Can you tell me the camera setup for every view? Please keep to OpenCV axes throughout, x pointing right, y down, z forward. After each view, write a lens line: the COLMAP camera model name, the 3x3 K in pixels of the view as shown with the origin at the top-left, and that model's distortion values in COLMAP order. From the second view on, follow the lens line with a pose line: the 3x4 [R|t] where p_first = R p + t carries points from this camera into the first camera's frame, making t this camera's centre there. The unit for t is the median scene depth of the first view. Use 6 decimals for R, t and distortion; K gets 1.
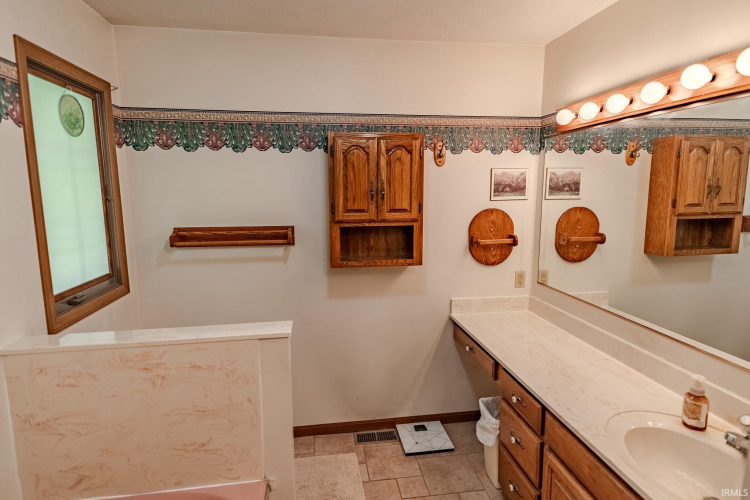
lens RADIAL K [[409.3, 0, 374.5], [0, 409.3, 247.6], [0, 0, 1]] dist [0.036657, -0.022013]
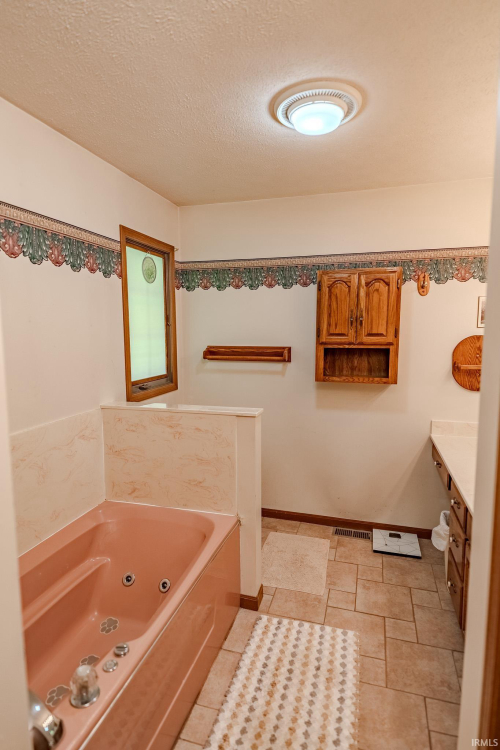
lens RADIAL K [[409.3, 0, 254.2], [0, 409.3, 376.4], [0, 0, 1]] dist [0.036657, -0.022013]
pose [[0.910112, 0.053054, -0.410951, 0.233599], [-0.062484, 0.998000, -0.009538, 0.059479], [0.409623, 0.034359, 0.911607, -0.193449]]
